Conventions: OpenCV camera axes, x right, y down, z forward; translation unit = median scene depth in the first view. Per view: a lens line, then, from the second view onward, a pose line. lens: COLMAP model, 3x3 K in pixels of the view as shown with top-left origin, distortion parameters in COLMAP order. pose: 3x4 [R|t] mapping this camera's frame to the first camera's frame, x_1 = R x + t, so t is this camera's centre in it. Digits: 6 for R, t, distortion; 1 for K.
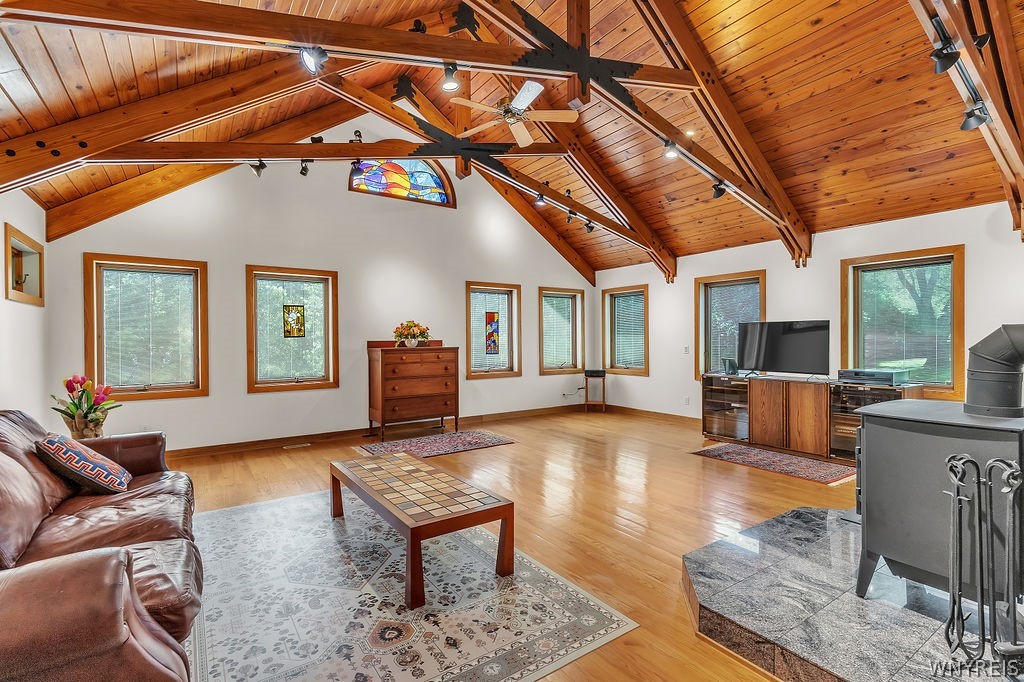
lens RADIAL K [[478.1, 0, 512.0], [0, 478.1, 341.0], [0, 0, 1]] dist [0.002748, 0.000083]
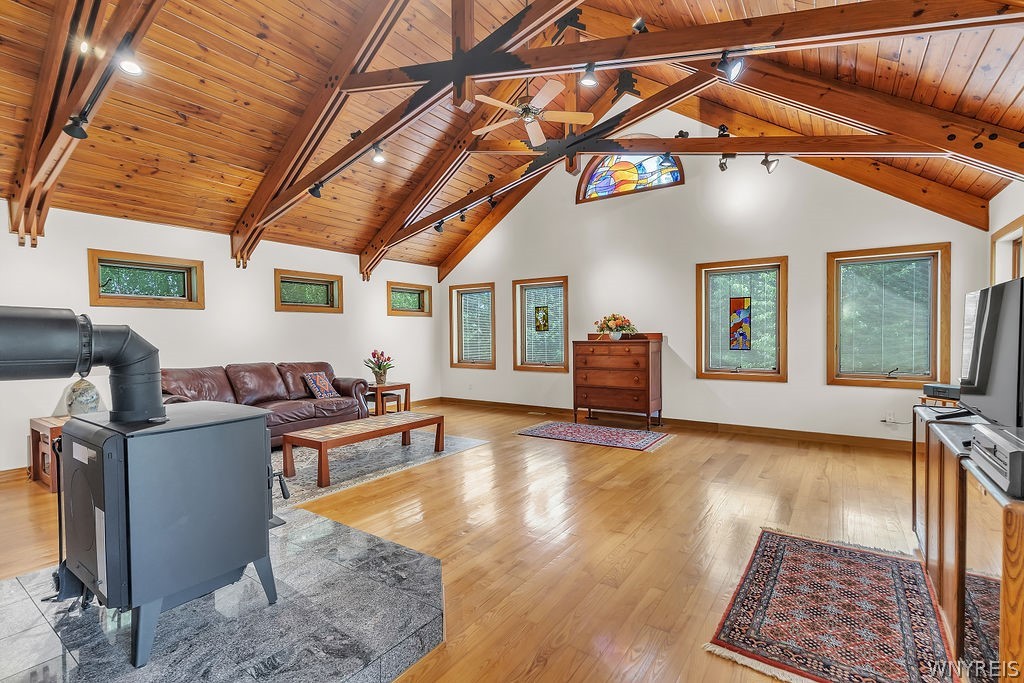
lens RADIAL K [[469.3, 0, 497.1], [0, 469.3, 345.8], [0, 0, 1]] dist [0.001803, 0.000333]
pose [[0.337641, 0.027364, -0.940877, 0.670255], [0.004911, 0.999513, 0.030832, -0.006890], [0.941262, -0.015031, 0.337342, 0.427126]]
